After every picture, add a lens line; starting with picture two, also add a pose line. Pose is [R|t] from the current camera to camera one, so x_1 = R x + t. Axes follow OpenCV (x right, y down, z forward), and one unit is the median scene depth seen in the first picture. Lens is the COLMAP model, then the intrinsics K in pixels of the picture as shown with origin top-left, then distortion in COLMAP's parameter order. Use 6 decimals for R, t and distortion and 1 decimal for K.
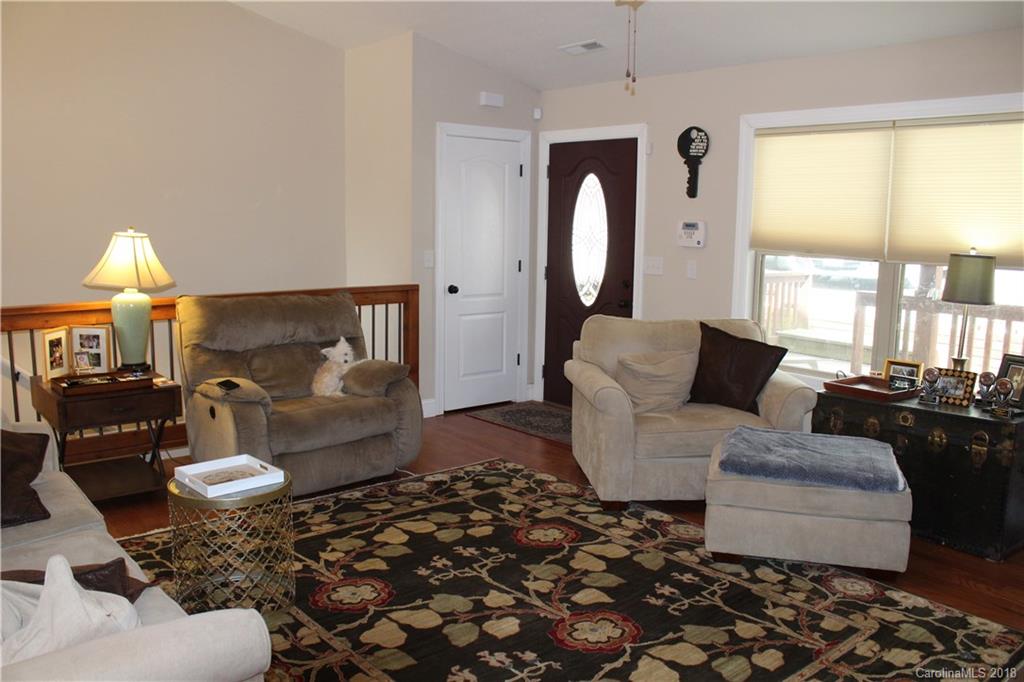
lens RADIAL K [[849.1, 0, 506.7], [0, 849.1, 348.8], [0, 0, 1]] dist [-0.171826, 0.158644]
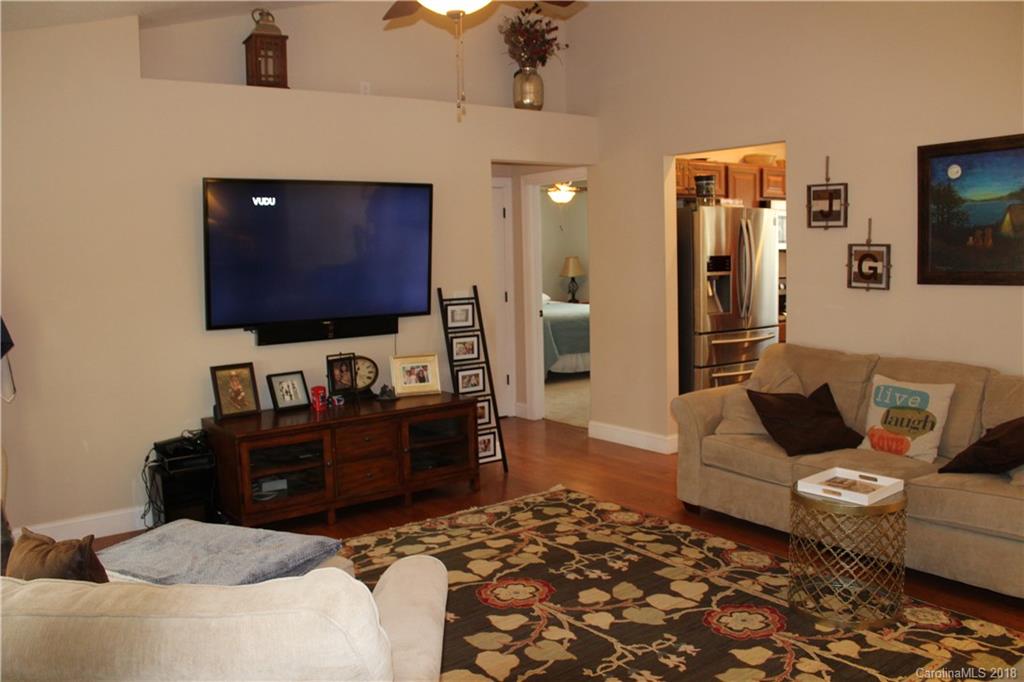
lens RADIAL K [[849.1, 0, 506.7], [0, 849.1, 348.8], [0, 0, 1]] dist [-0.171826, 0.158644]
pose [[-0.997632, 0.006993, 0.068420, 0.031210], [0.025327, 0.962265, 0.270934, -0.300976], [-0.063943, 0.272025, -0.960163, 1.904315]]
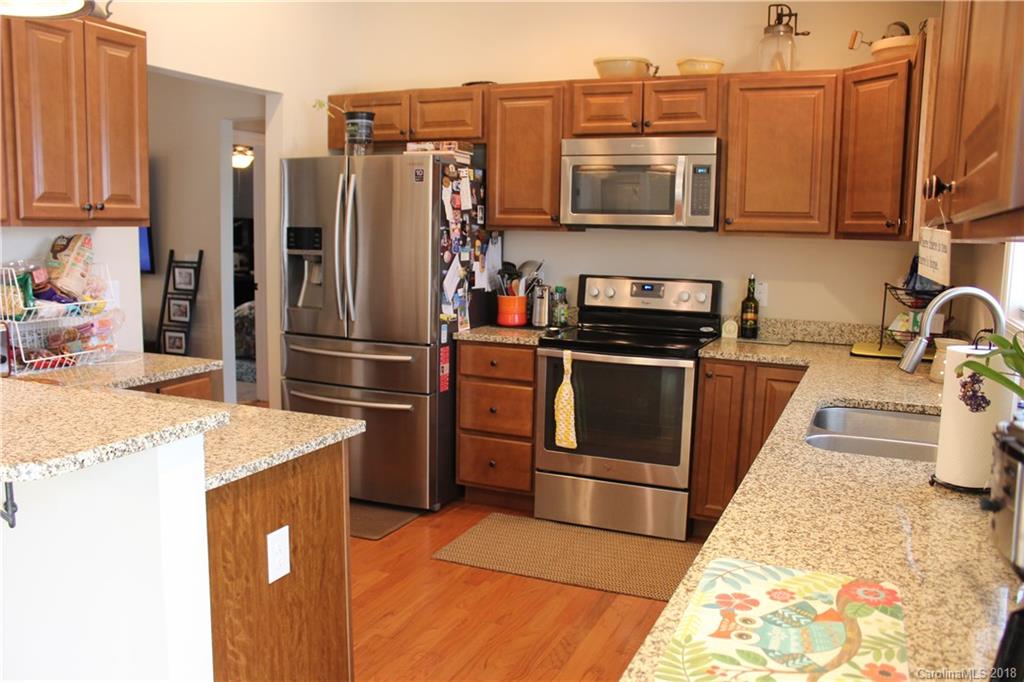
lens RADIAL K [[849.1, 0, 506.7], [0, 849.1, 348.8], [0, 0, 1]] dist [-0.171826, 0.158644]
pose [[-0.442932, -0.144229, 0.884878, -1.646351], [0.116580, 0.969331, 0.216349, -0.047818], [-0.888944, 0.198987, -0.412533, 0.339416]]
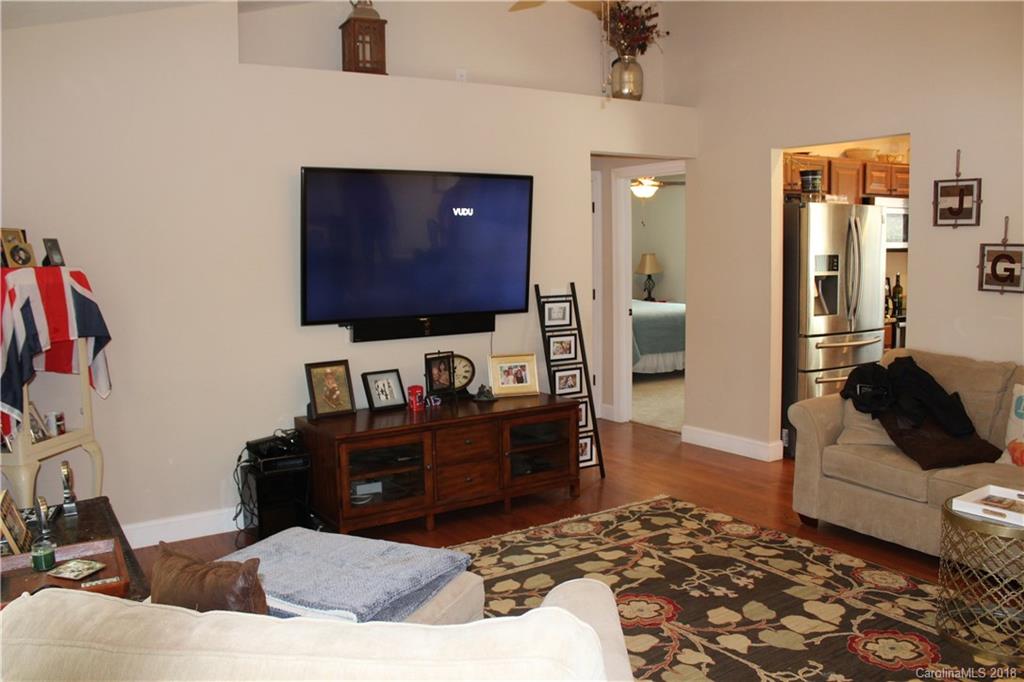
lens RADIAL K [[857.4, 0, 506.5], [0, 857.4, 347.9], [0, 0, 1]] dist [-0.163916, 0.148663]
pose [[-0.991942, -0.008710, 0.126392, 0.132550], [0.026286, 0.961776, 0.272574, -0.294968], [-0.123935, 0.273700, -0.953797, 1.859301]]
